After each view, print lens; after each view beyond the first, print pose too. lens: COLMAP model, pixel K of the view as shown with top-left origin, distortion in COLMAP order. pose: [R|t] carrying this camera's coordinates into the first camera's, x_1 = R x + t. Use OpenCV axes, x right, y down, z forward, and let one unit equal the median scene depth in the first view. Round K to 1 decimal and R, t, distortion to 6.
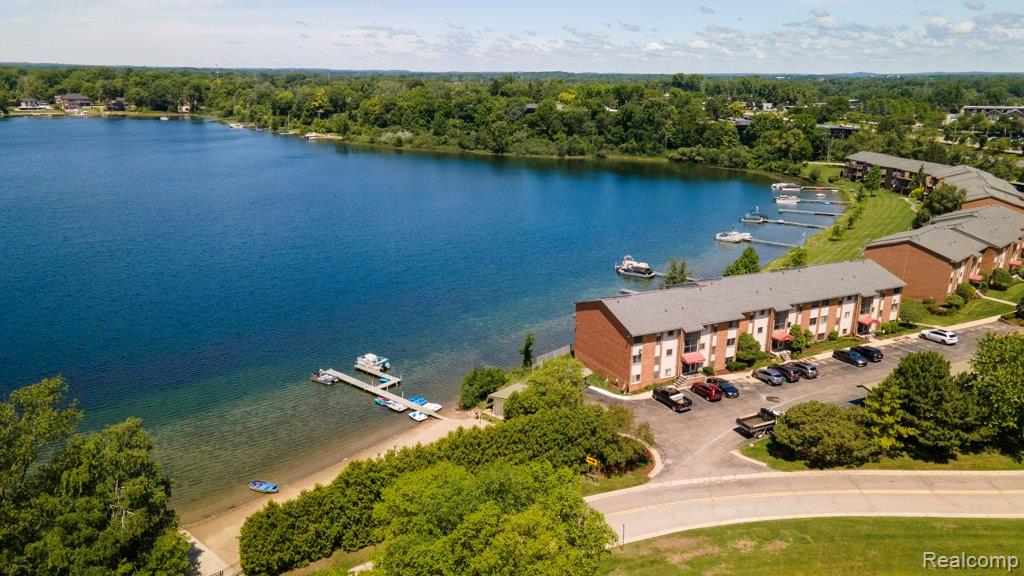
lens RADIAL K [[756.3, 0, 512.0], [0, 756.3, 288.0], [0, 0, 1]] dist [0.068866, 0.001015]
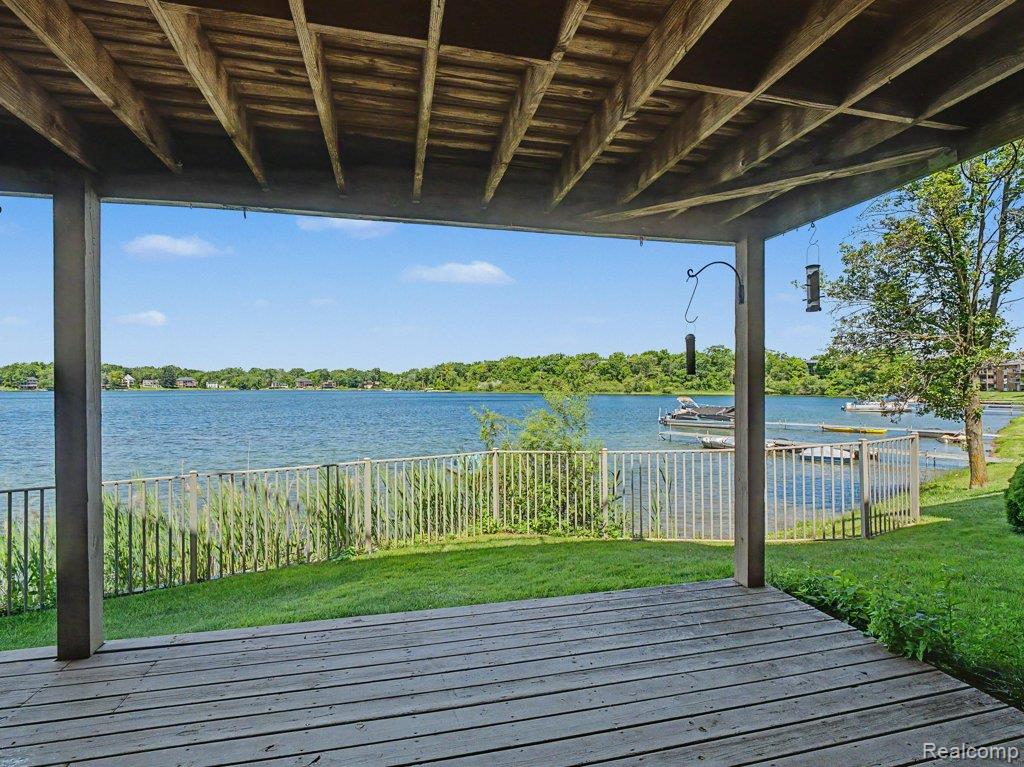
lens RADIAL K [[495.5, 0, 512.0], [0, 495.5, 383.5], [0, 0, 1]] dist [-0.013985, 0.000011]
pose [[0.979579, -0.000019, -0.201060, 0.041885], [-0.059085, 0.955820, -0.287955, 0.022713], [0.192183, 0.293954, 0.936300, 0.290556]]
